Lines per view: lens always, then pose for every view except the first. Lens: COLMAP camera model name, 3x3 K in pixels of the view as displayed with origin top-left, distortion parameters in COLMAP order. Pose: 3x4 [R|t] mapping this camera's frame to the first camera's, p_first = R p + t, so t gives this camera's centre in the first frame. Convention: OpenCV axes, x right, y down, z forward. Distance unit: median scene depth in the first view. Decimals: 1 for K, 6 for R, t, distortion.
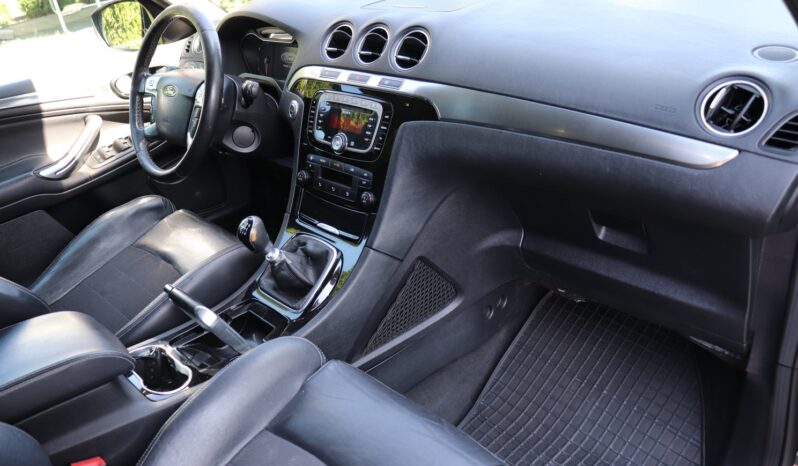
lens RADIAL K [[654.1, 0, 402.7], [0, 654.1, 234.0], [0, 0, 1]] dist [-0.157308, 0.111159]
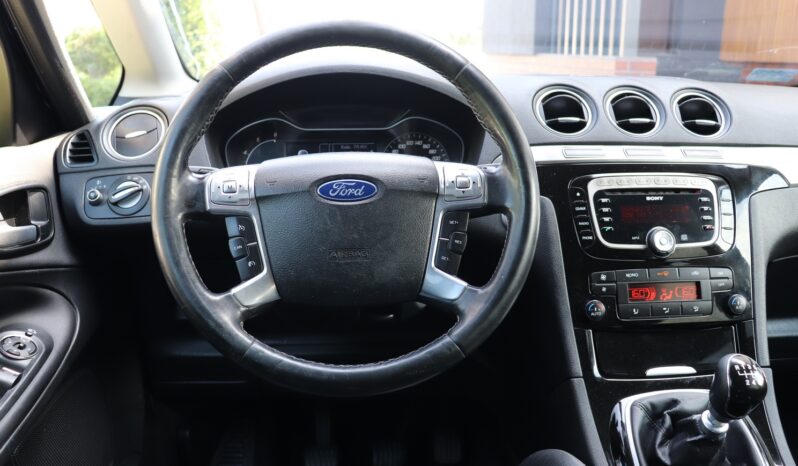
lens RADIAL K [[654.1, 0, 385.3], [0, 654.1, 231.9], [0, 0, 1]] dist [-0.157308, 0.111159]
pose [[0.641270, -0.064928, 0.764564, -0.766145], [0.294873, 0.940753, -0.167431, -0.117415], [-0.708395, 0.332818, 0.622422, 0.752592]]
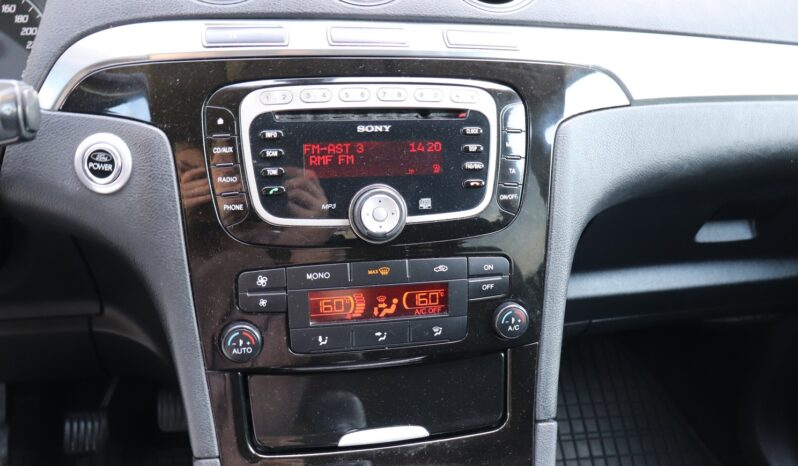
lens RADIAL K [[654.1, 0, 390.7], [0, 654.1, 225.0], [0, 0, 1]] dist [-0.157308, 0.111159]
pose [[0.524455, -0.266902, 0.808523, -0.379358], [0.288653, 0.949097, 0.126070, -0.170516], [-0.801016, 0.167265, 0.574801, 0.751159]]
